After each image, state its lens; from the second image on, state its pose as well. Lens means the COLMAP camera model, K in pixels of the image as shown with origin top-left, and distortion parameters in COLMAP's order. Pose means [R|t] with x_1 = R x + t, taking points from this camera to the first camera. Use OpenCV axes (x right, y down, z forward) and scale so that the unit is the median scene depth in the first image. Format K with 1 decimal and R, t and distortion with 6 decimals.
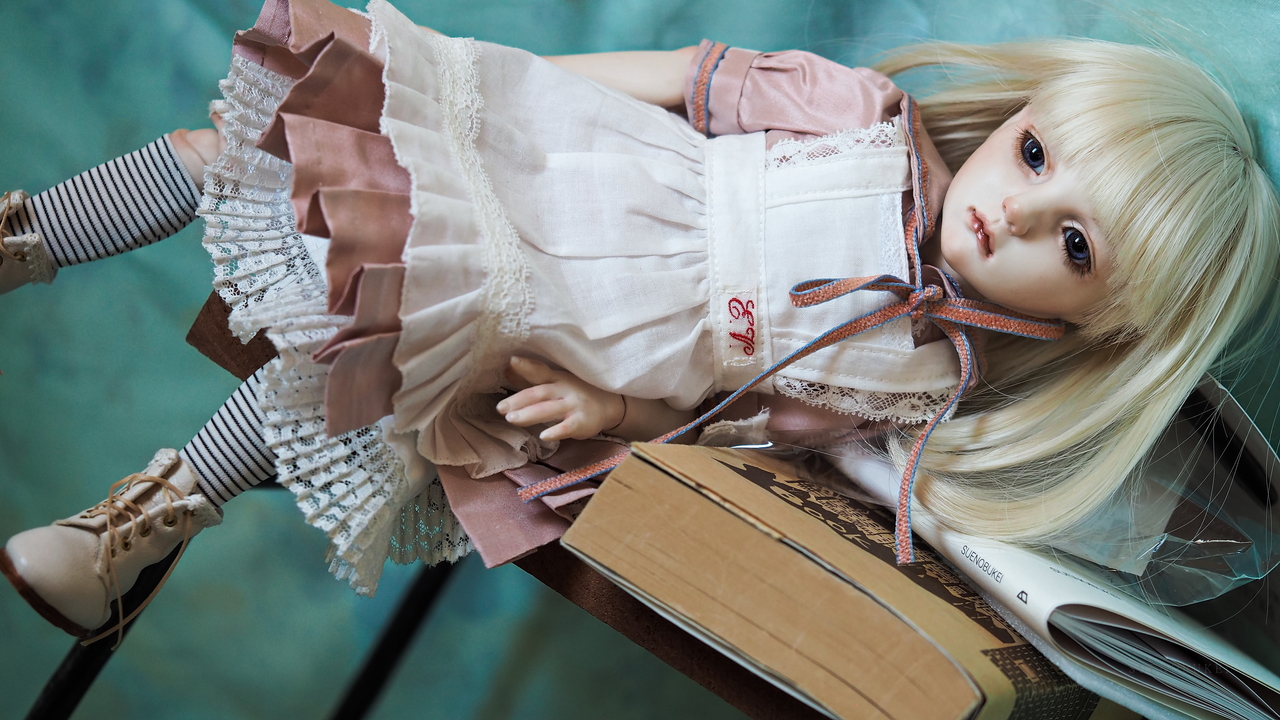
lens RADIAL K [[4674.0, 0, 640.0], [0, 4674.0, 360.0], [0, 0, 1]] dist [-0.172558, 3.302909]
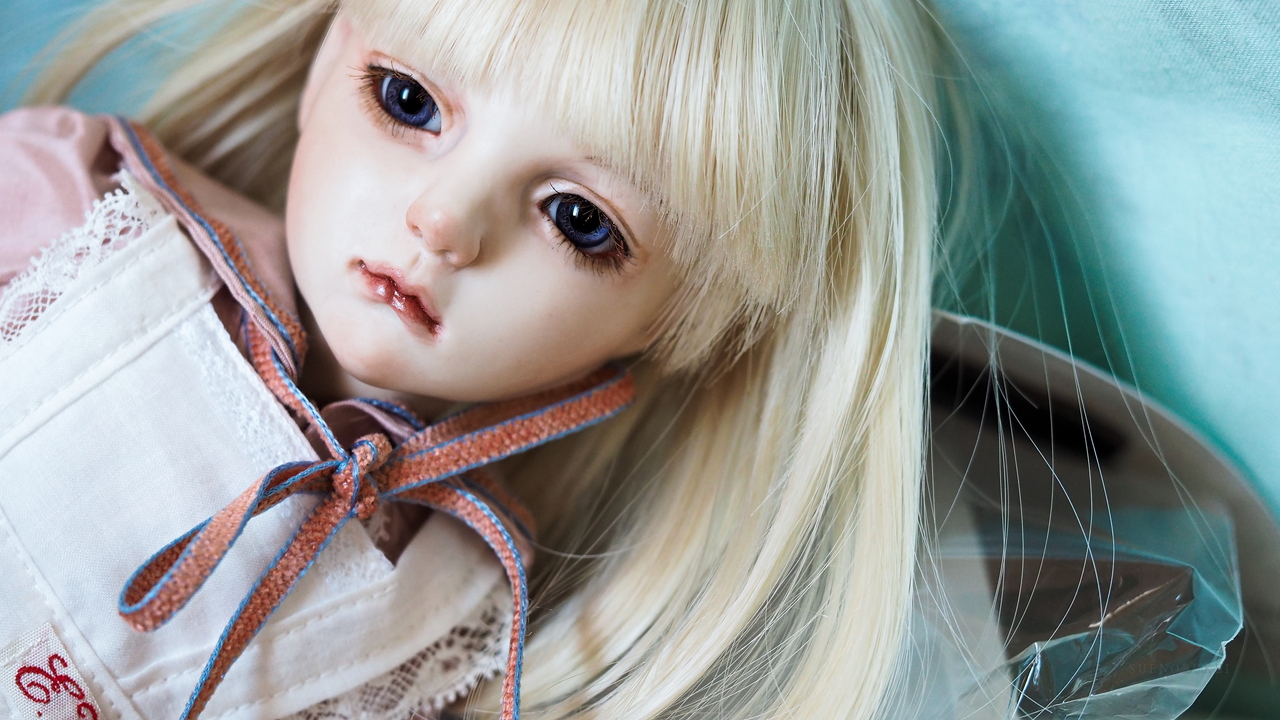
lens RADIAL K [[4674.0, 0, 640.0], [0, 4674.0, 360.0], [0, 0, 1]] dist [-0.172558, 3.302909]
pose [[0.853665, -0.502124, 0.138303, 0.024167], [0.496725, 0.864776, 0.073666, -0.044650], [-0.156590, 0.005812, 0.987647, 0.516045]]
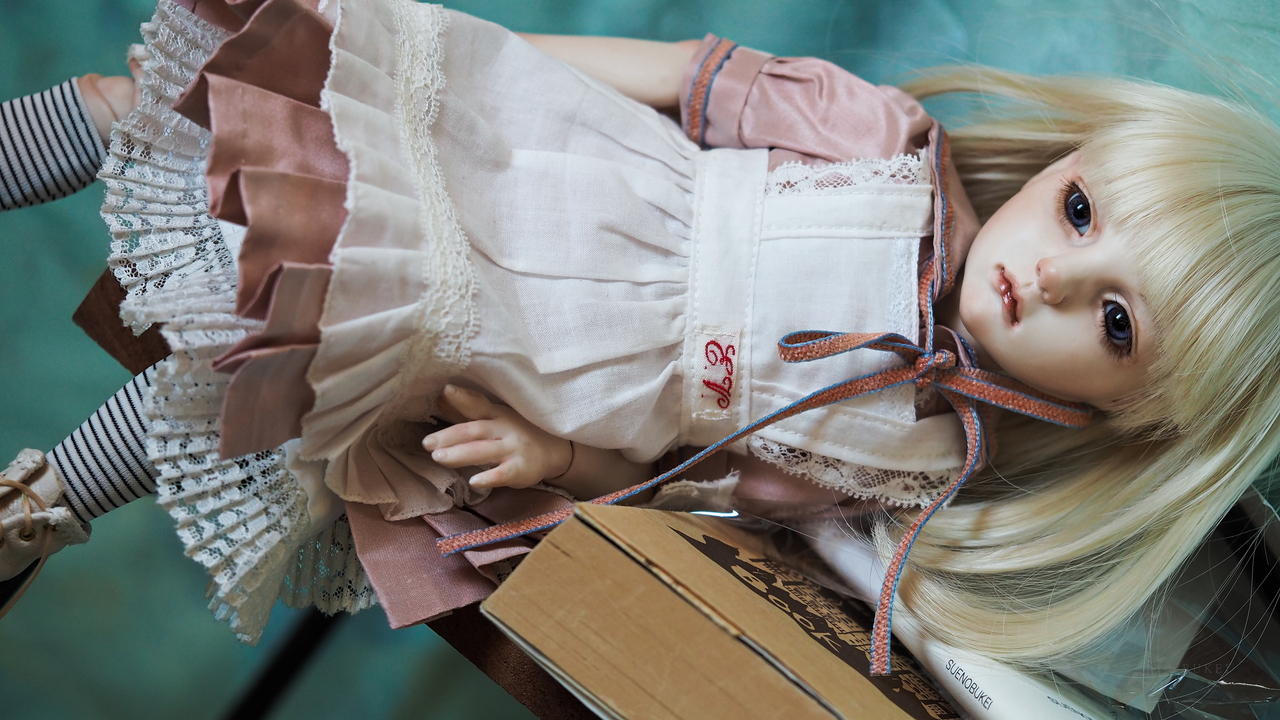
lens RADIAL K [[4674.0, 0, 640.0], [0, 4674.0, 360.0], [0, 0, 1]] dist [-0.172558, 3.302909]
pose [[0.994311, 0.105943, 0.010990, -0.002159], [-0.106088, 0.994264, 0.013580, -0.019996], [-0.009488, -0.014669, 0.999847, 0.144569]]
